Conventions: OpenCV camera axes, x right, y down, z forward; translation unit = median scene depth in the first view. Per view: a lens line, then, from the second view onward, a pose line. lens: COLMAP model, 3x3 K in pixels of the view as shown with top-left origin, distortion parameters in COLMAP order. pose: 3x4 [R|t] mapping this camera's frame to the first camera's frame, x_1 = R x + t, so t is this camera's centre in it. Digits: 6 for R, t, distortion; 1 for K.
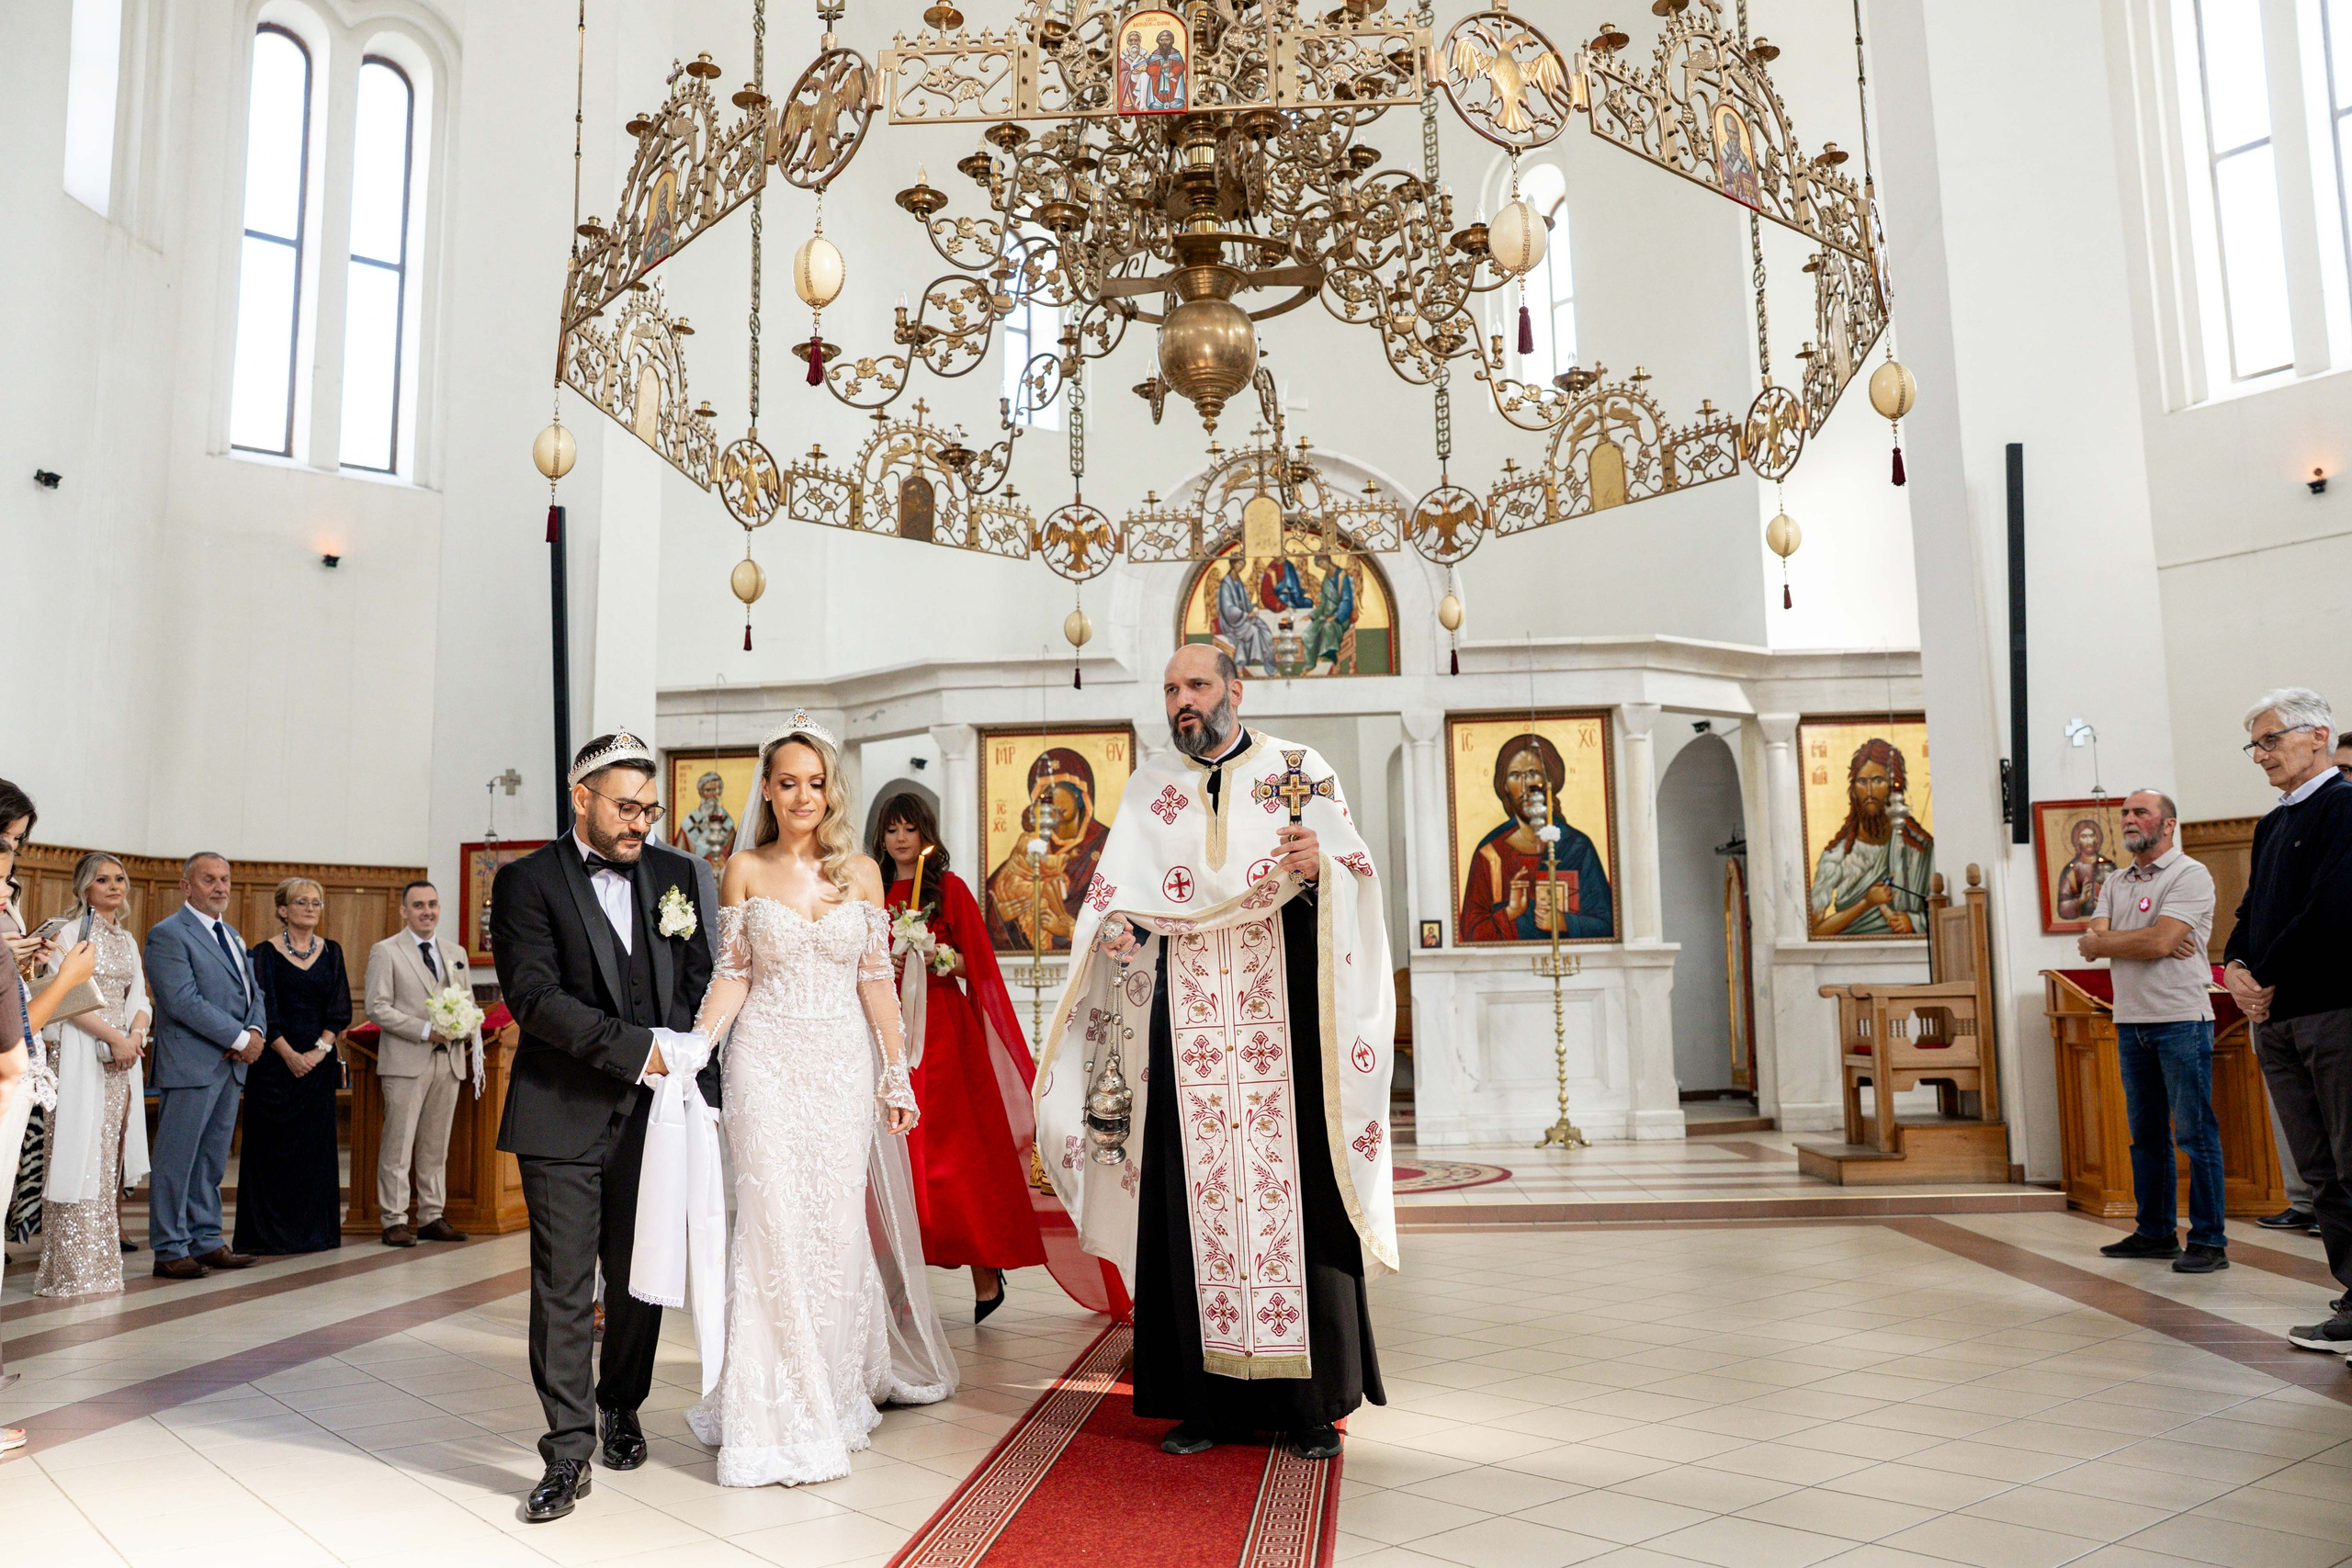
lens RADIAL K [[1967.8, 0, 1176.0], [0, 1967.8, 784.0], [0, 0, 1]] dist [-0.090586, 0.002743]
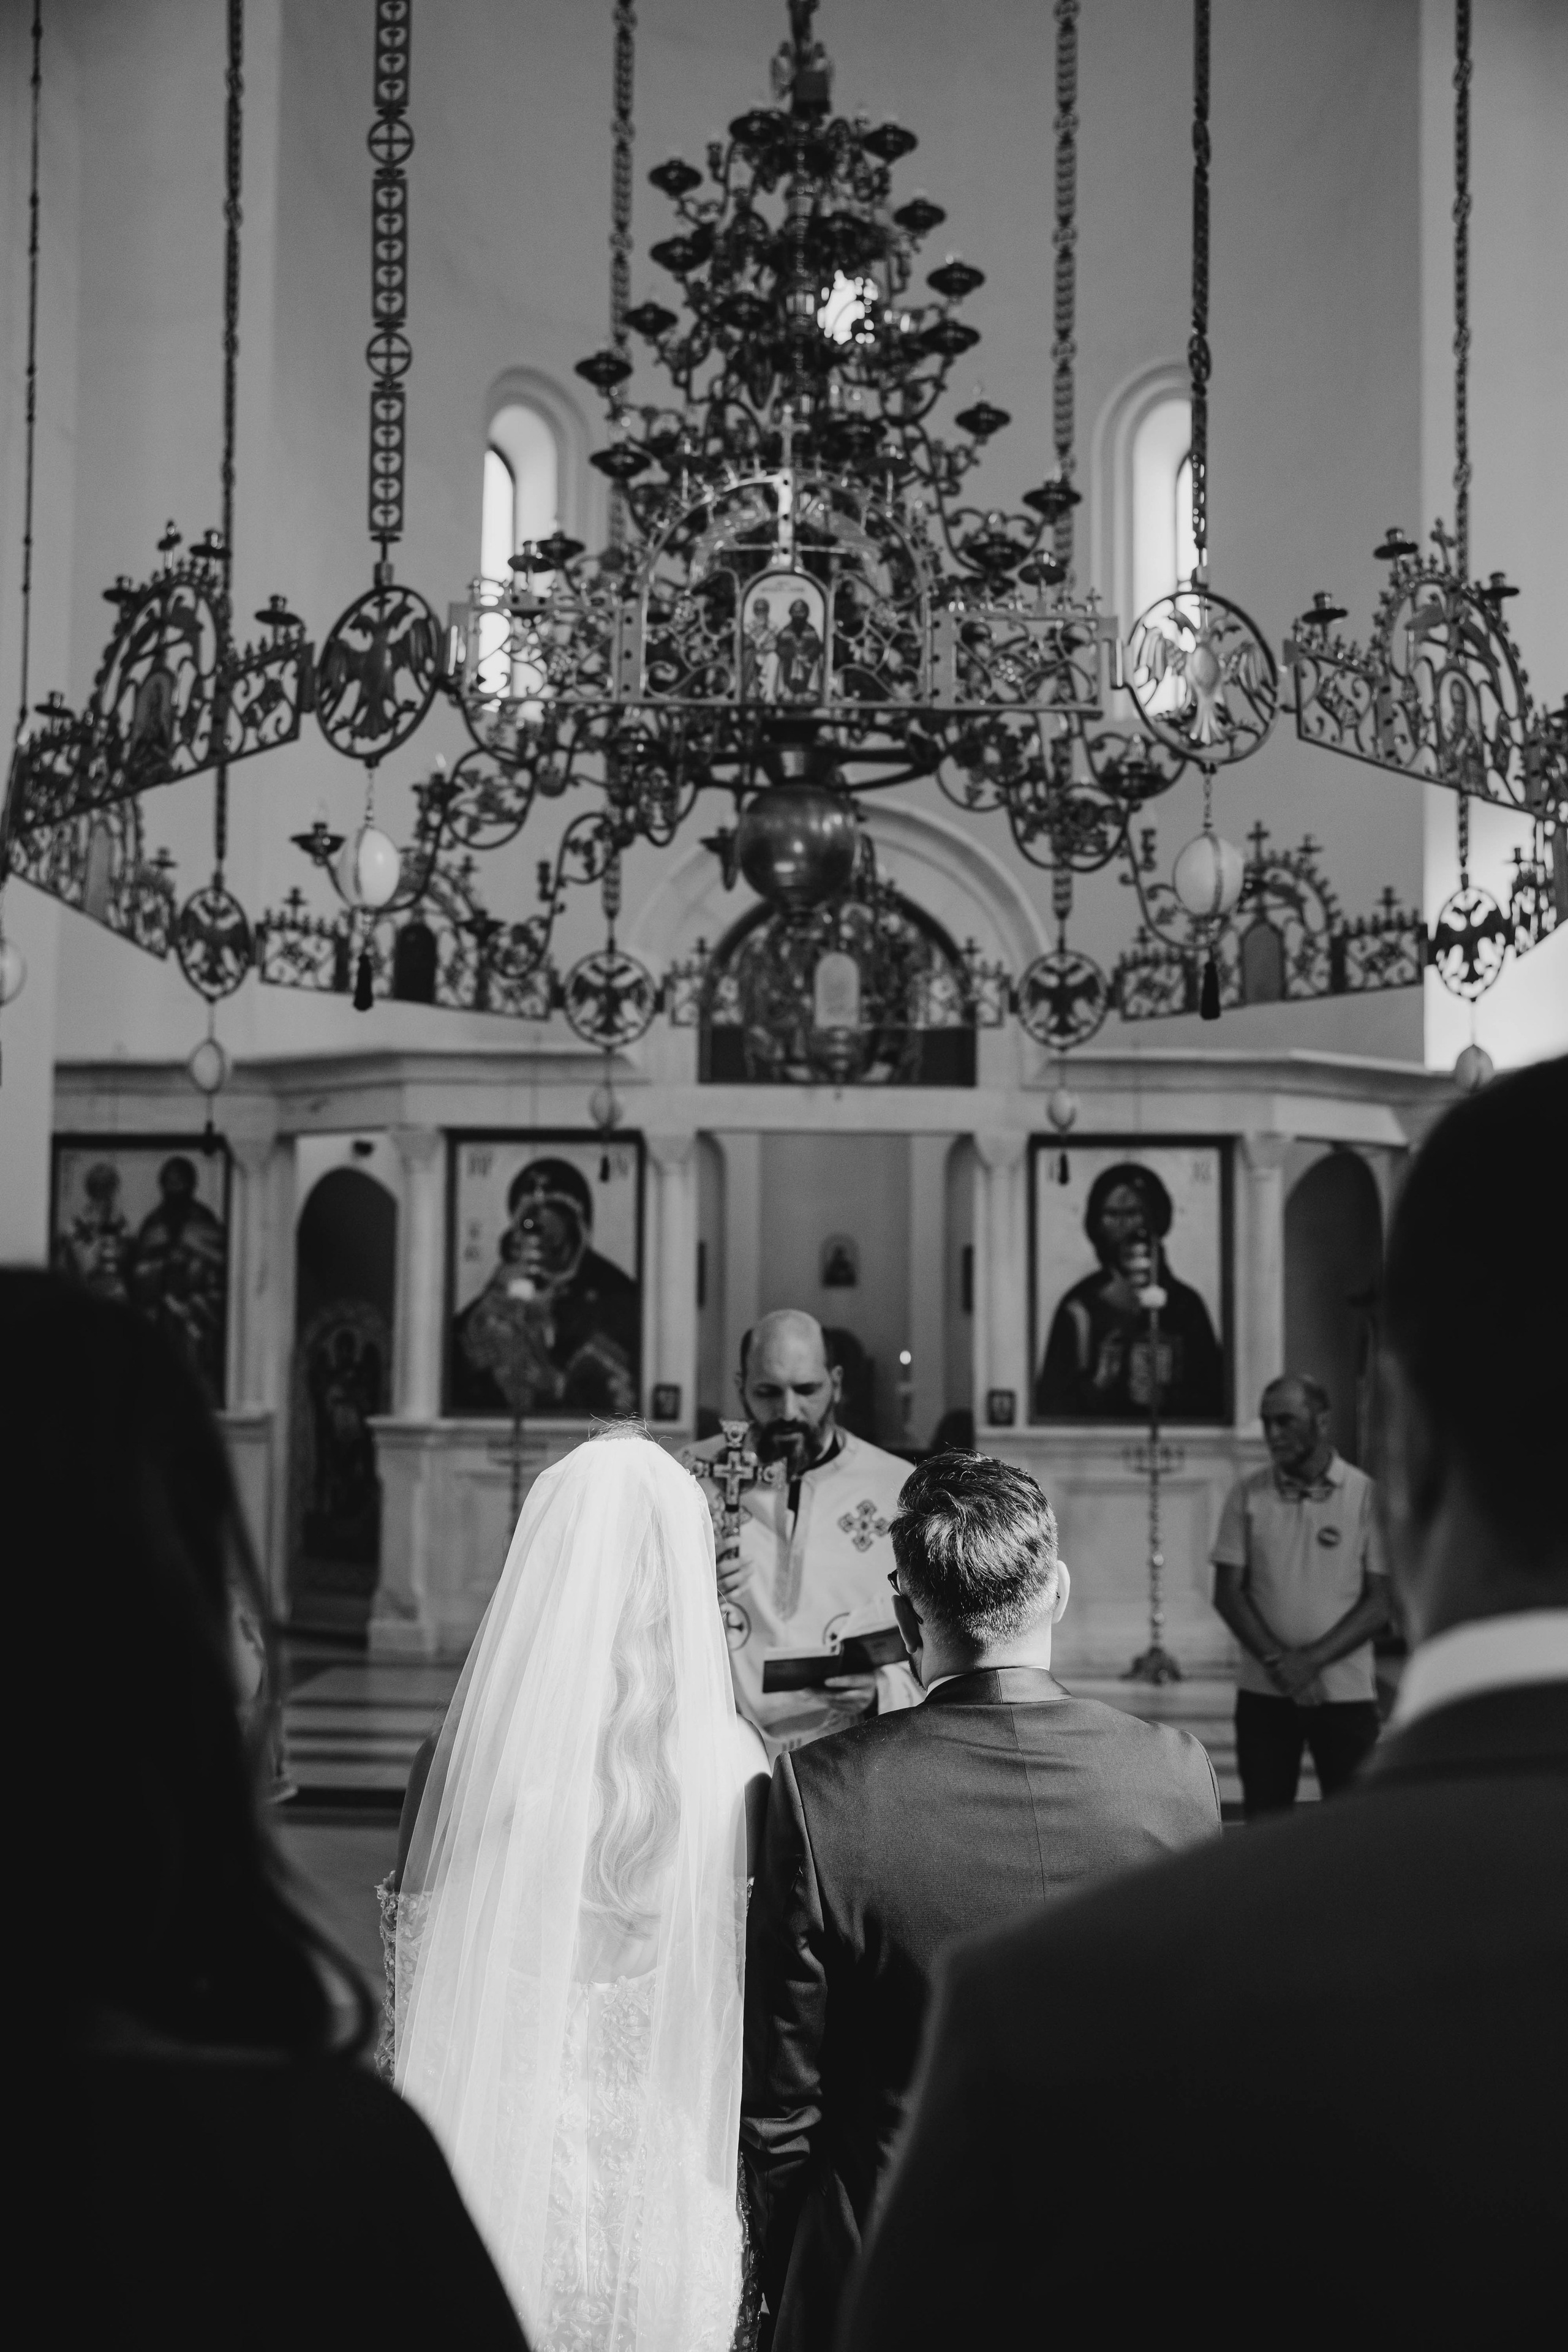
lens RADIAL K [[2530.1, 0, 784.0], [0, 2530.1, 1176.0], [0, 0, 1]] dist [-0.026618, -0.013652]
pose [[0.997647, 0.031055, 0.061123, -0.043174], [-0.034909, 0.997401, 0.063034, -0.129055], [-0.059007, -0.065019, 0.996138, -0.056128]]
